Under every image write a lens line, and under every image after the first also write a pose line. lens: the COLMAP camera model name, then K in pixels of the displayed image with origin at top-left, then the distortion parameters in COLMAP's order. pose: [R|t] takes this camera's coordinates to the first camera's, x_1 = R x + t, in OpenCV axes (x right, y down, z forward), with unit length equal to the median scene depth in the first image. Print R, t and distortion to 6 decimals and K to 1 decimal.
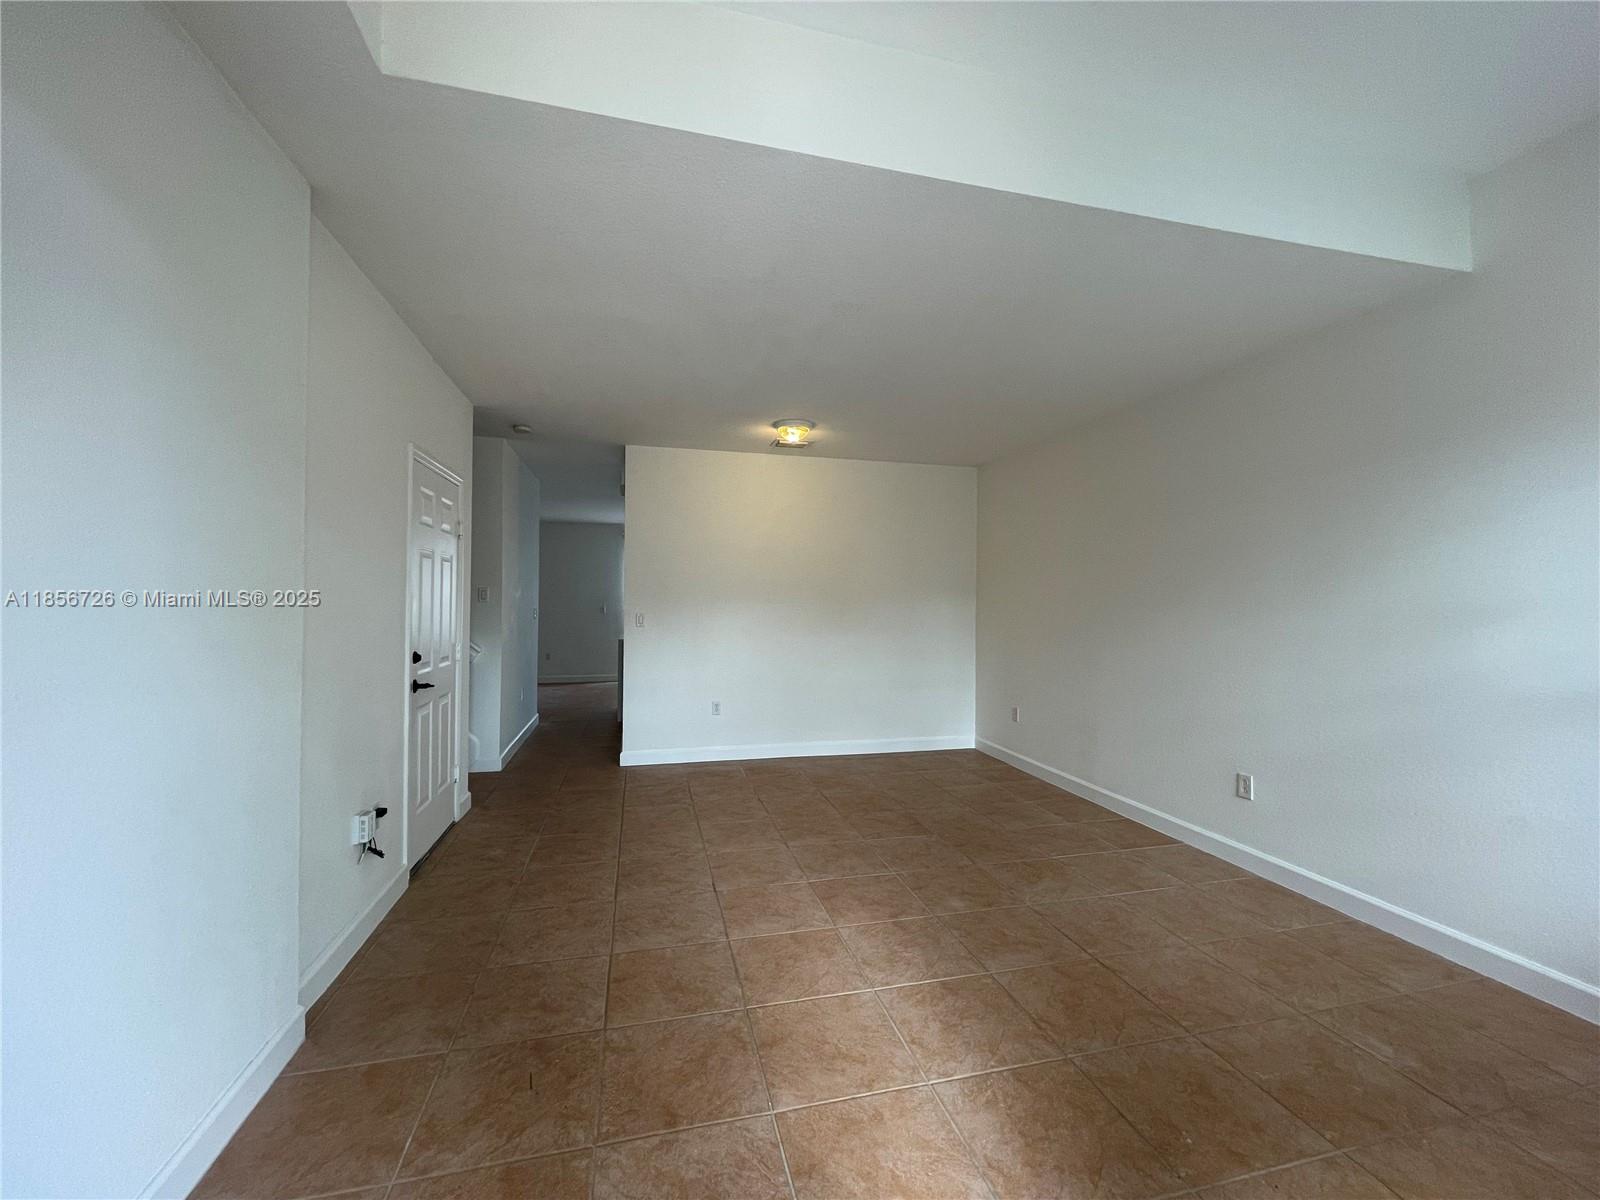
lens RADIAL K [[645.2, 0, 800.0], [0, 645.2, 600.0], [0, 0, 1]] dist [-0.000993, -0.000142]
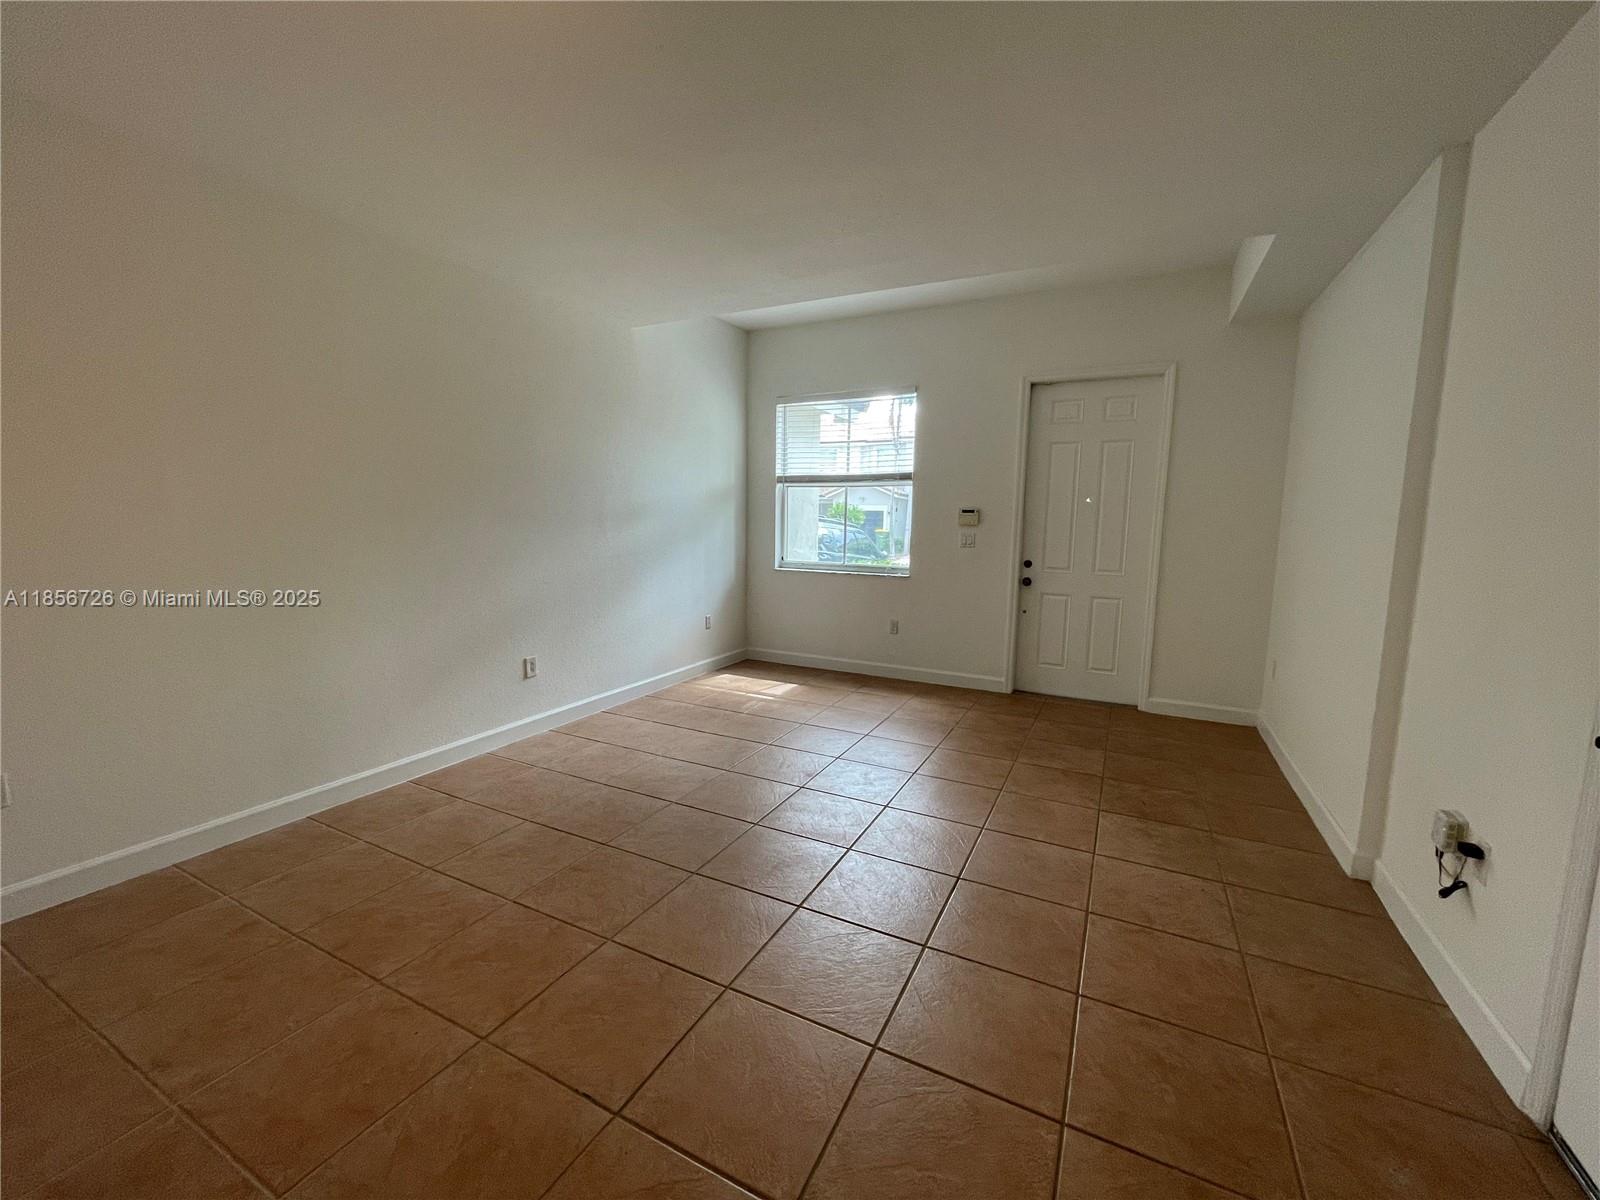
lens RADIAL K [[645.2, 0, 800.0], [0, 645.2, 600.0], [0, 0, 1]] dist [-0.000993, -0.000142]
pose [[-0.754961, -0.100948, 0.647953, -0.422602], [-0.021707, 0.991386, 0.129162, 0.004757], [-0.655410, 0.083448, -0.750649, 1.531897]]
